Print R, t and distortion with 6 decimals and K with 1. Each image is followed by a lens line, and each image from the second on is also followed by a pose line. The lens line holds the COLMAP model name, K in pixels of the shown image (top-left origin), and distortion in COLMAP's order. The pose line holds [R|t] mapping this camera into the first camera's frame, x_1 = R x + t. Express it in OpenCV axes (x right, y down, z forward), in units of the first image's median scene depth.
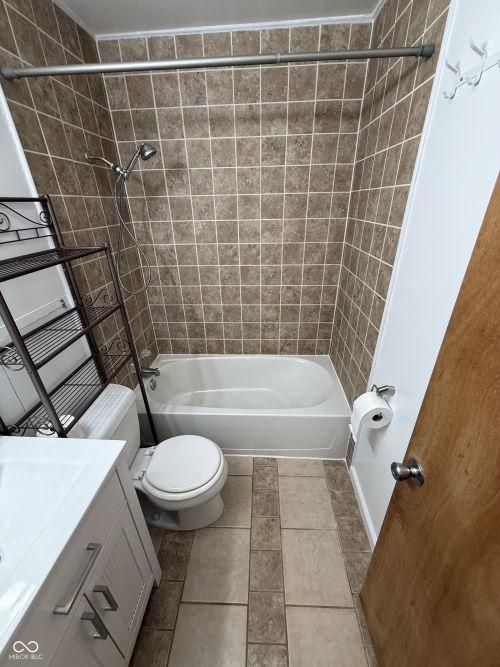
lens RADIAL K [[265.3, 0, 252.9], [0, 265.3, 329.3], [0, 0, 1]] dist [-0.000794, 0.000556]
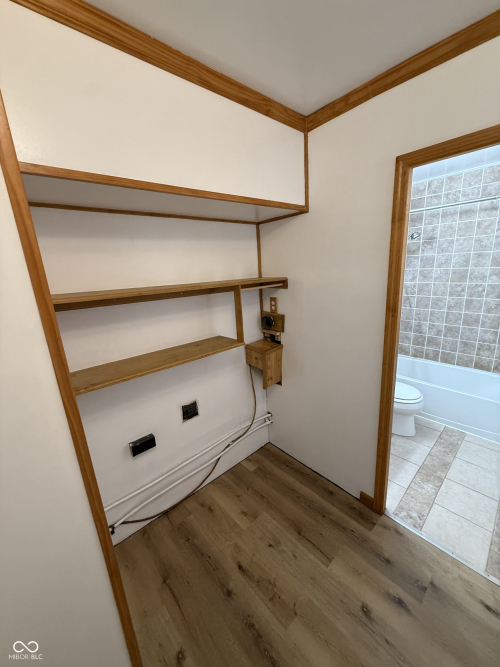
lens RADIAL K [[265.3, 0, 248.6], [0, 265.3, 330.8], [0, 0, 1]] dist [-0.000794, 0.000556]
pose [[0.693707, 0.156758, -0.702992, 0.172532], [-0.270690, 0.961219, -0.052776, 0.321634], [0.667456, 0.226904, 0.709237, -0.757168]]
